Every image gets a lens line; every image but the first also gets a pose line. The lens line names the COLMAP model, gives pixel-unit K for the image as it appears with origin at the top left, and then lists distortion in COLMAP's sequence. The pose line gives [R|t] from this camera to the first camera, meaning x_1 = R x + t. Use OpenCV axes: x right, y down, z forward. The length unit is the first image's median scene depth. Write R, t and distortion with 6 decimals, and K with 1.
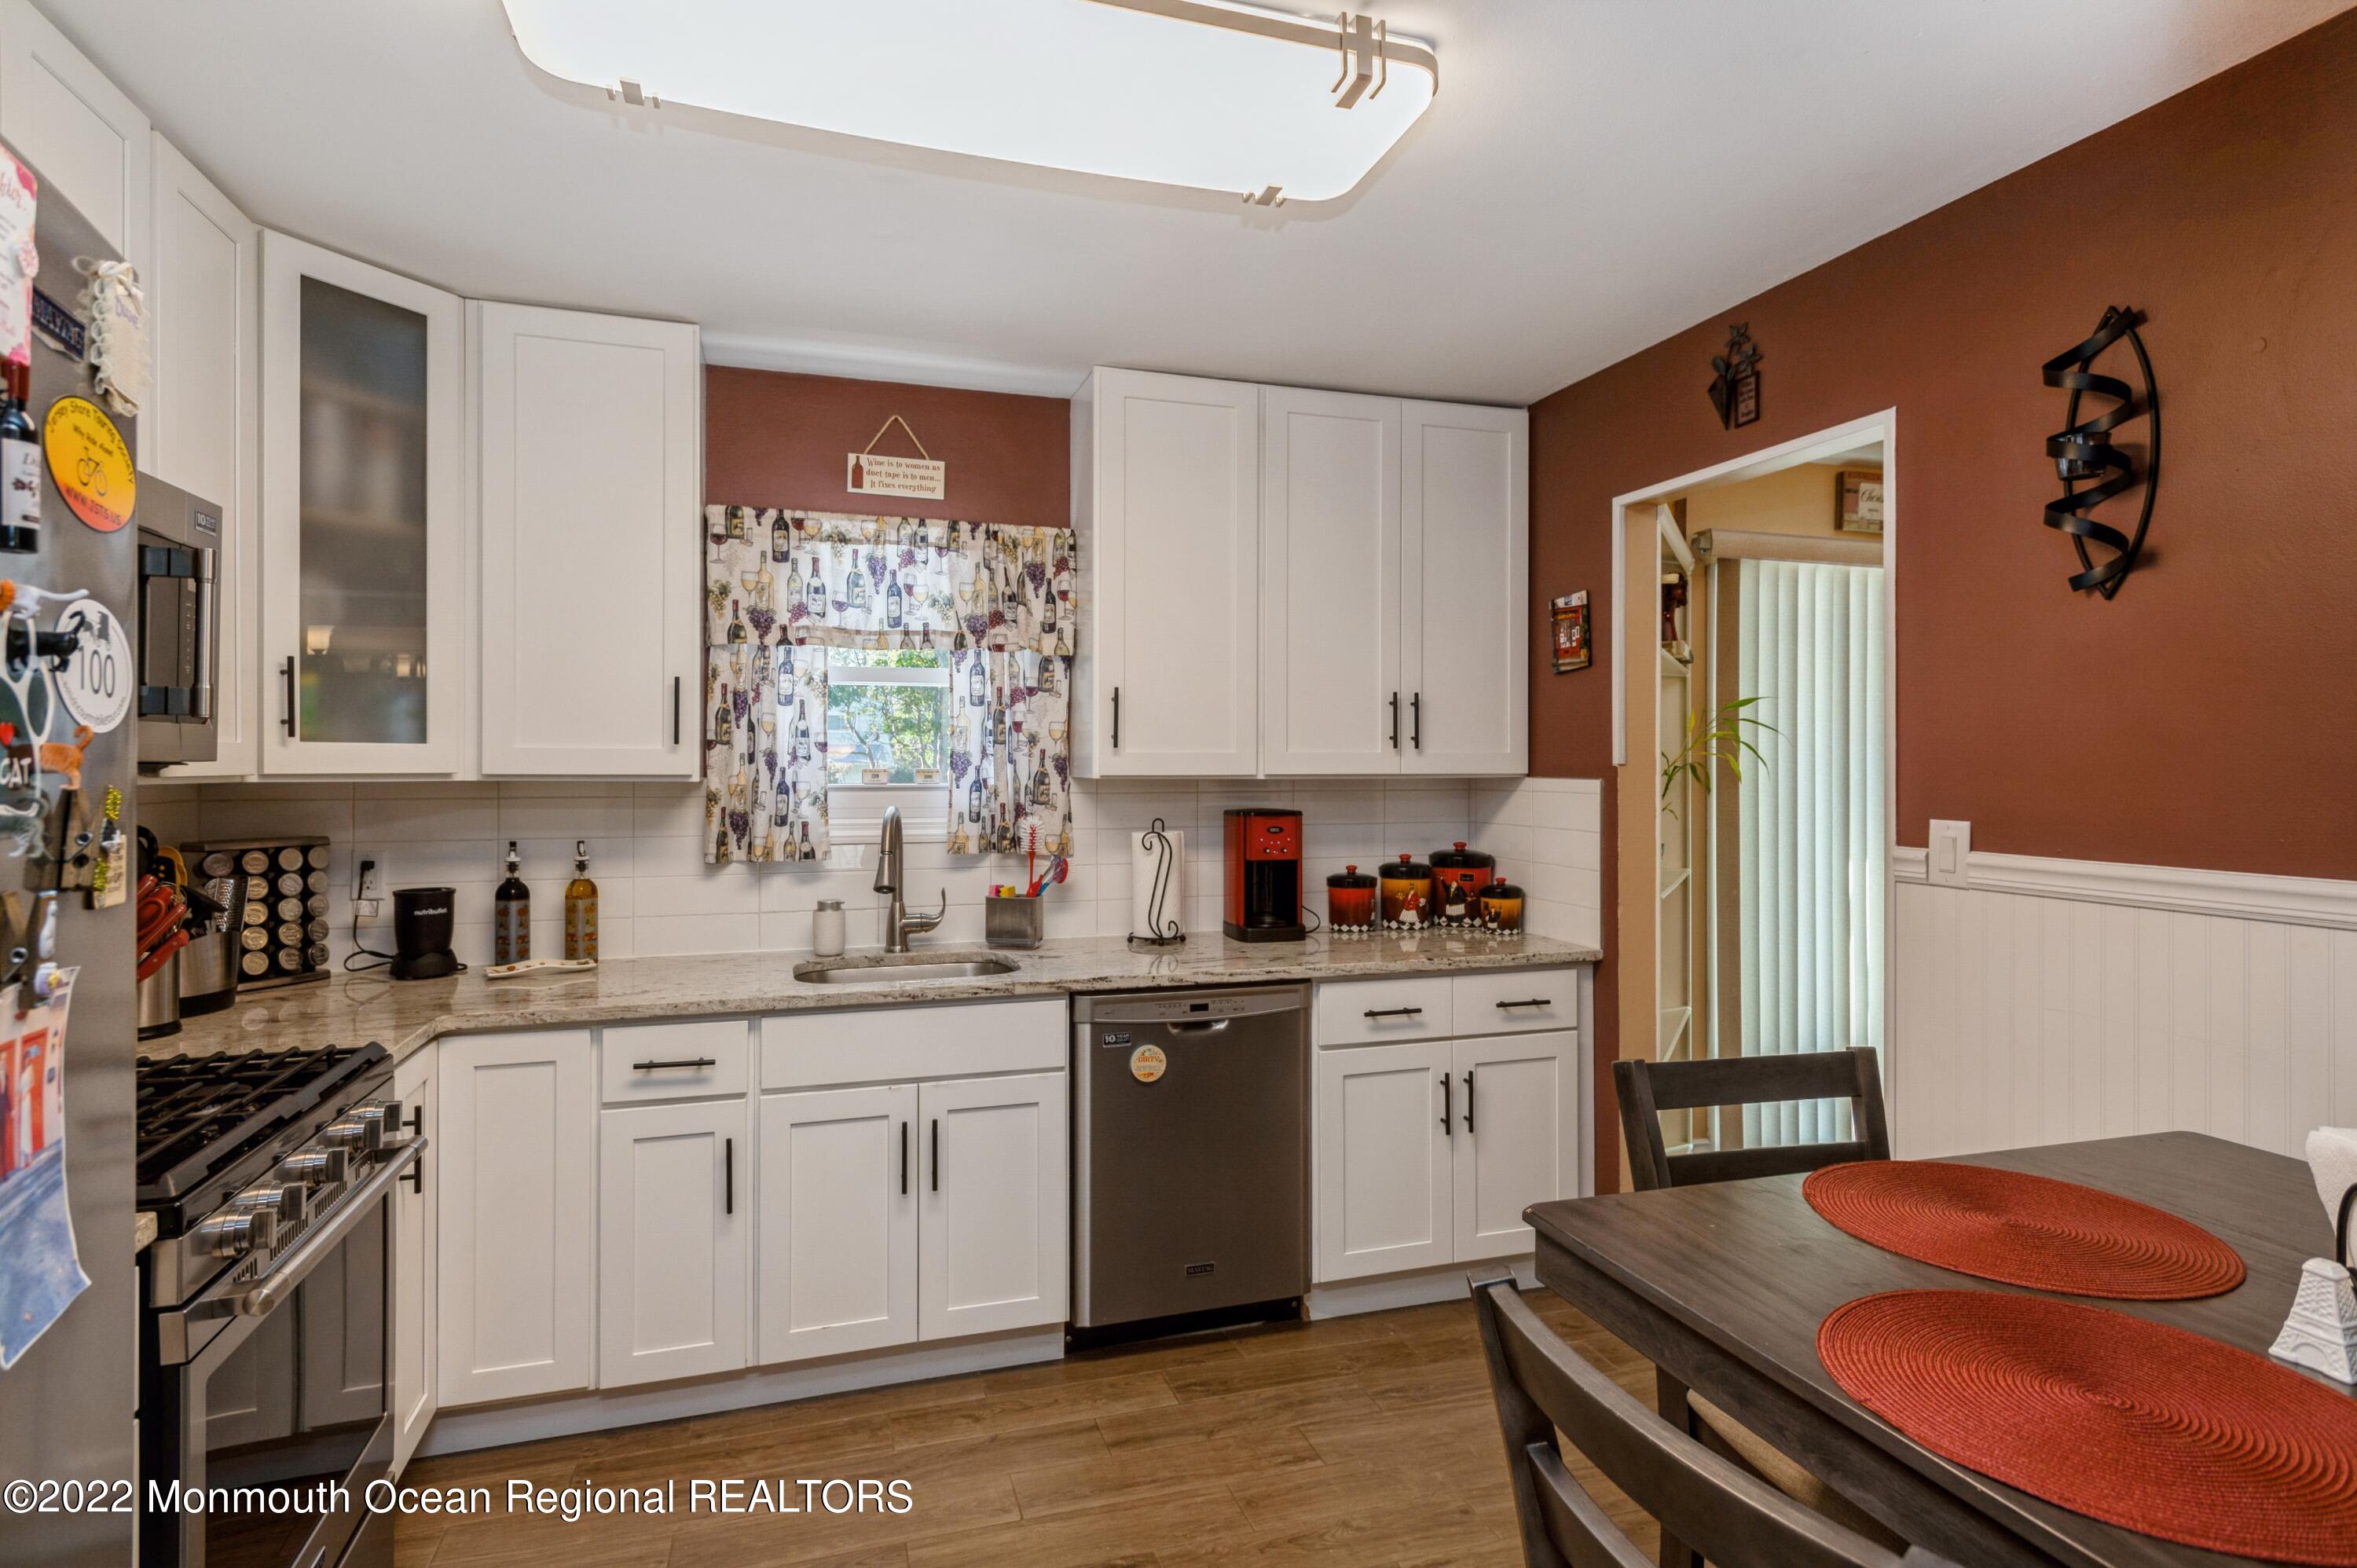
lens RADIAL K [[1252.5, 0, 1181.1], [0, 1252.5, 771.4], [0, 0, 1]] dist [0.000022, -0.000014]
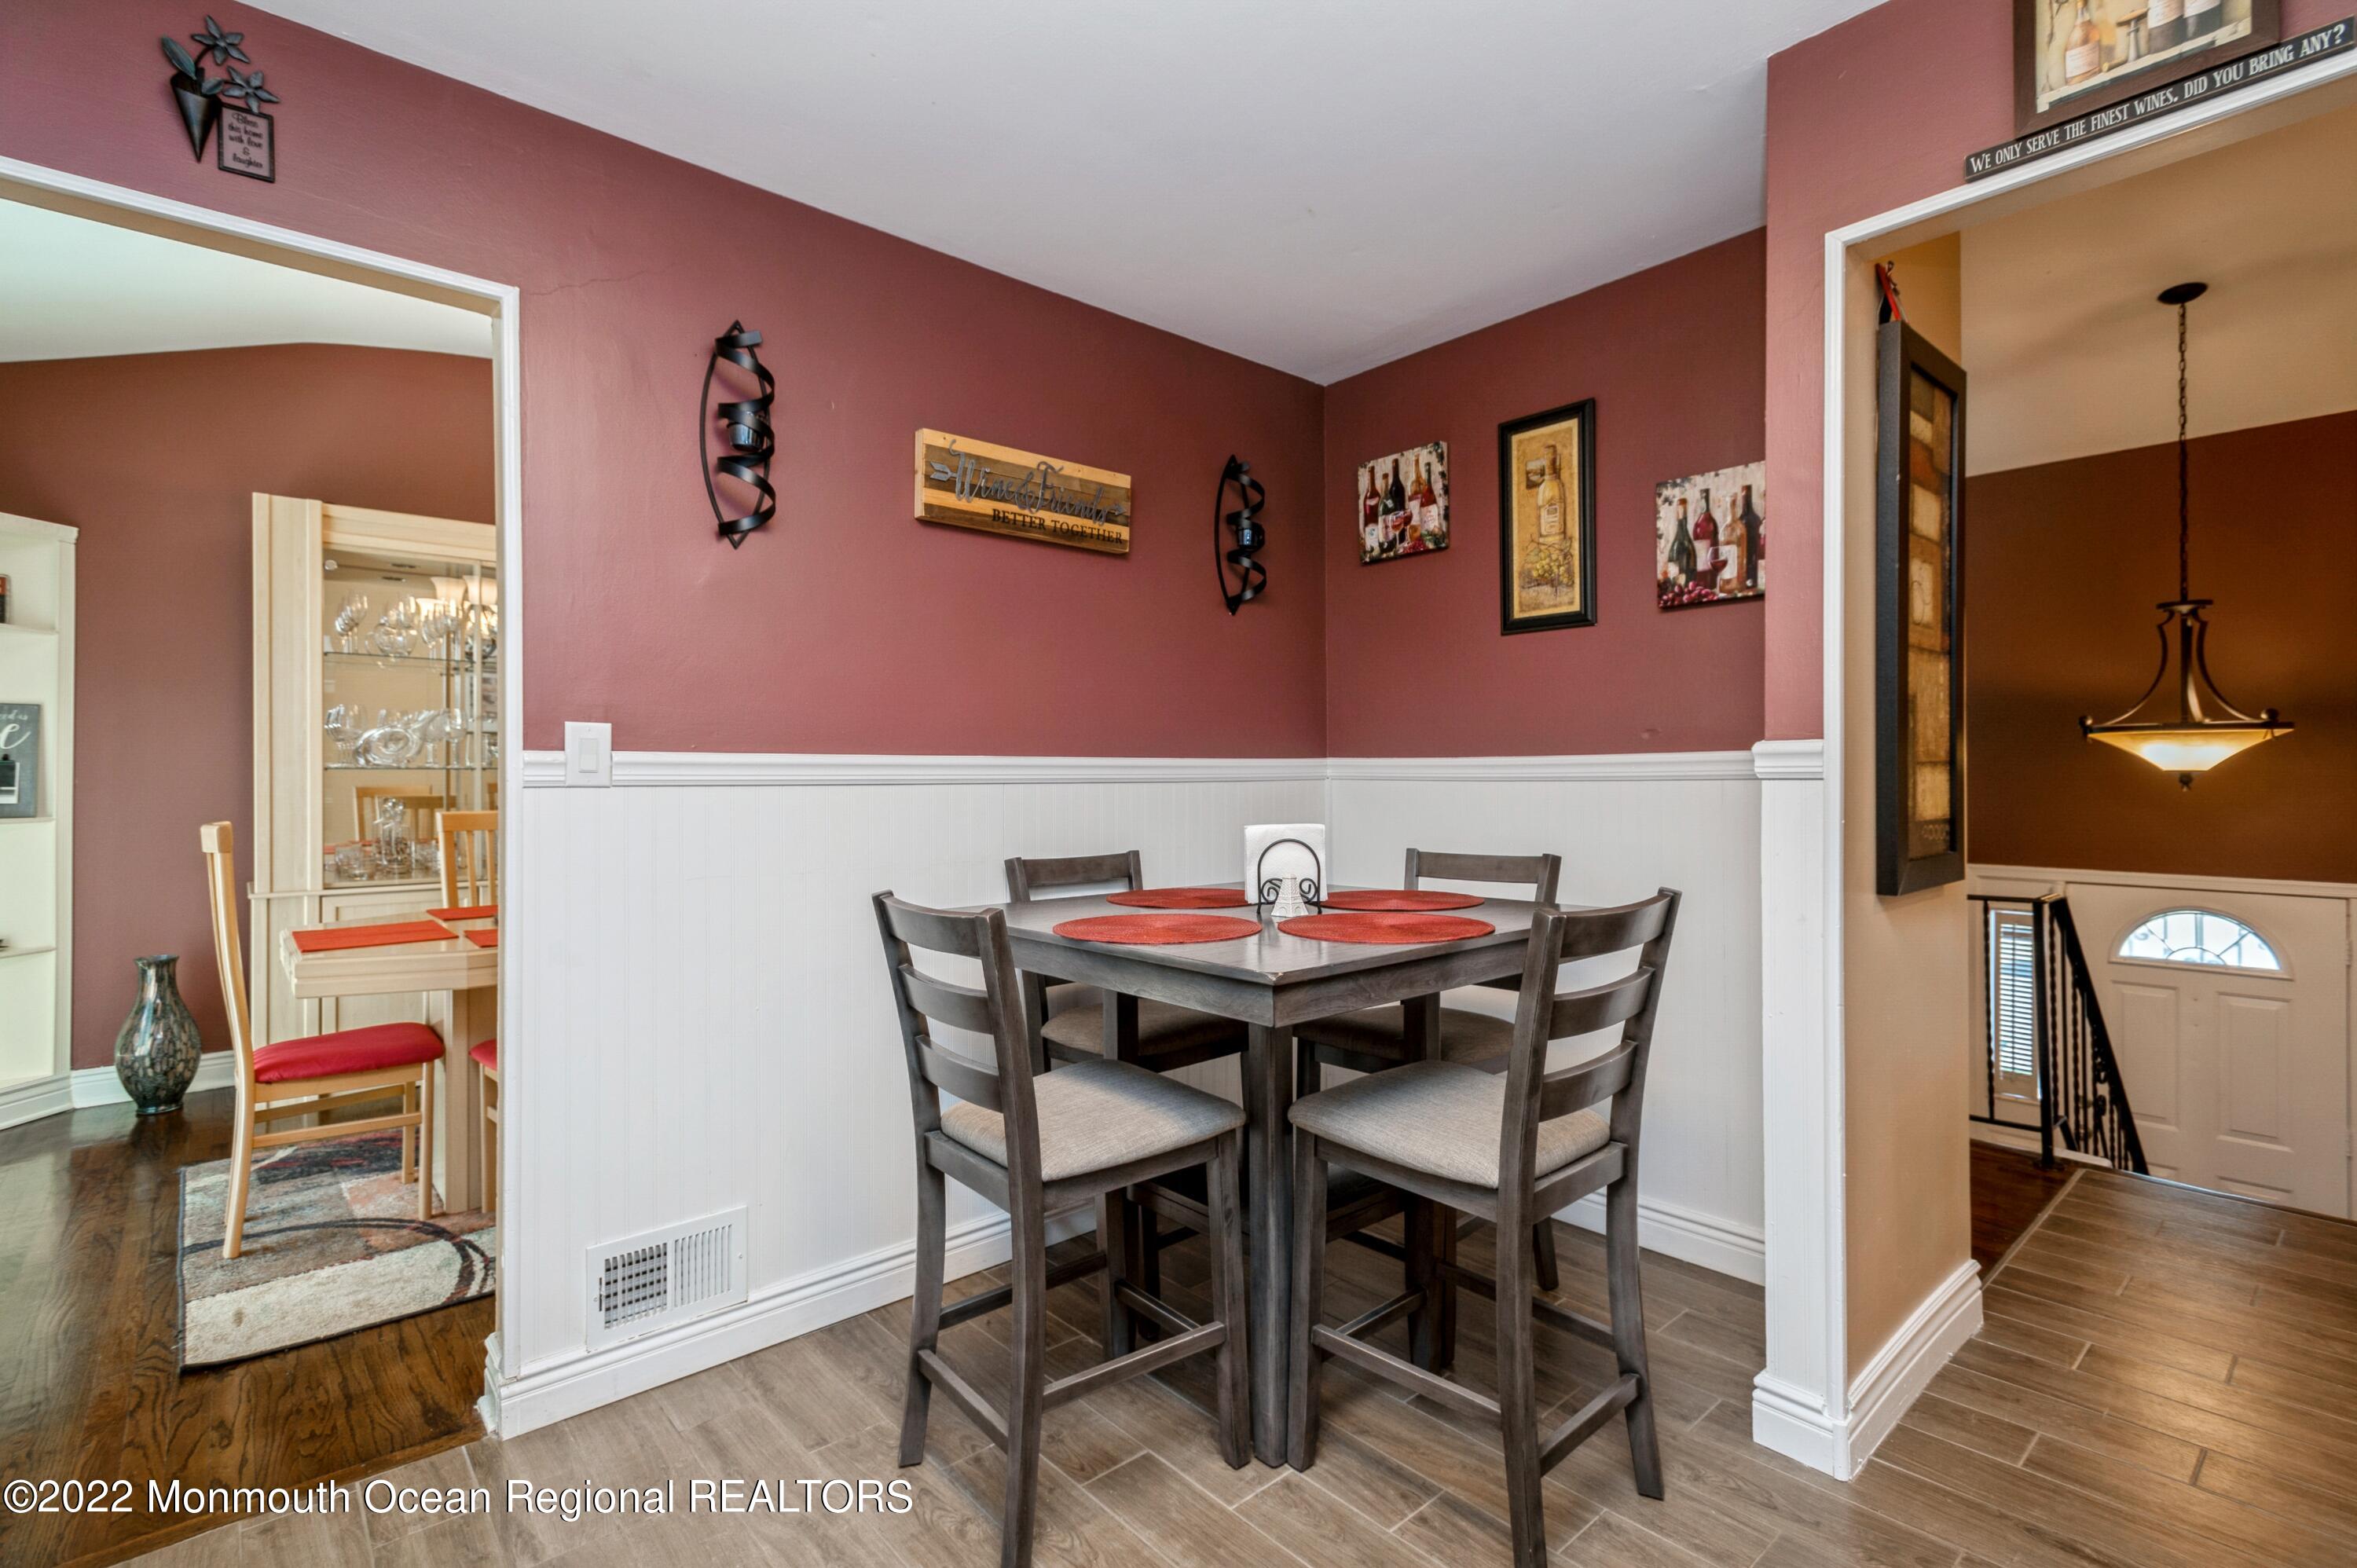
lens RADIAL K [[1091.9, 0, 1178.5], [0, 1091.9, 774.2], [0, 0, 1]] dist [-0.005353, -0.002010]
pose [[-0.390544, -0.001615, 0.920583, -0.393577], [0.005087, 0.999979, 0.003912, 0.079547], [-0.920570, 0.006211, -0.390527, 0.893709]]
